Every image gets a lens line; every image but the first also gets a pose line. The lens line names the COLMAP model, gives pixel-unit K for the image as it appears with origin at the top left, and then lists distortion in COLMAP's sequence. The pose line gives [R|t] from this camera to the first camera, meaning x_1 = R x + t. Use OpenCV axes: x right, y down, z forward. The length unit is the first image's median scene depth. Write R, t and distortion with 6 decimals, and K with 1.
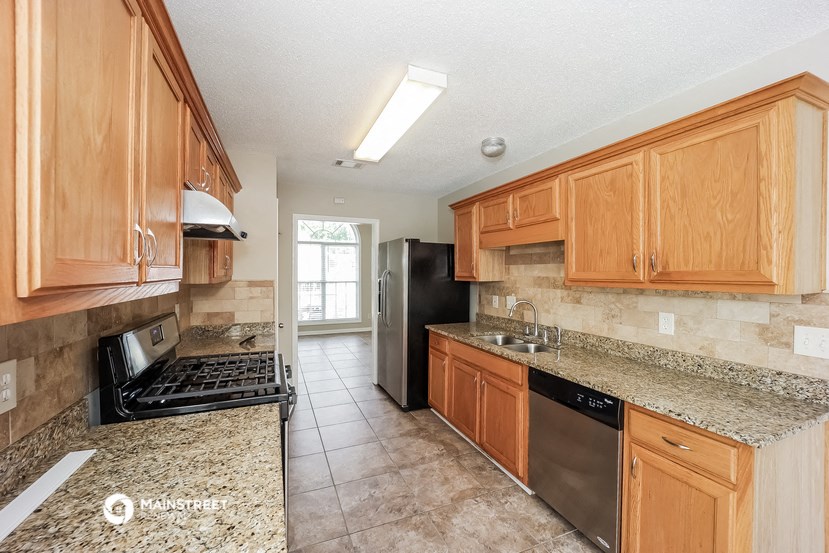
lens RADIAL K [[332.4, 0, 414.7], [0, 332.4, 275.9], [0, 0, 1]] dist [0.015333, 0.000074]
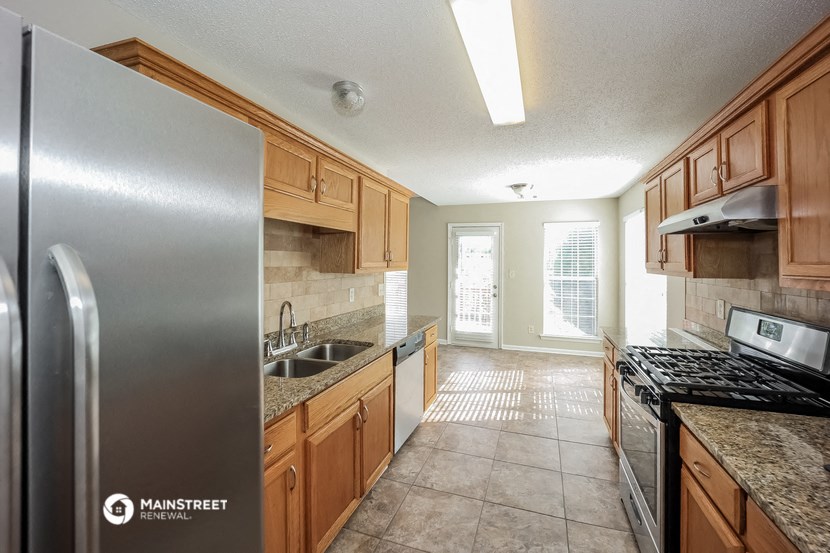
lens RADIAL K [[348.0, 0, 417.2], [0, 348.0, 257.0], [0, 0, 1]] dist [-0.000244, -0.000074]
pose [[-0.735725, -0.003486, 0.677271, -0.499129], [-0.006091, 0.999980, -0.001469, -0.028721], [-0.677253, -0.005205, -0.735732, 1.801849]]
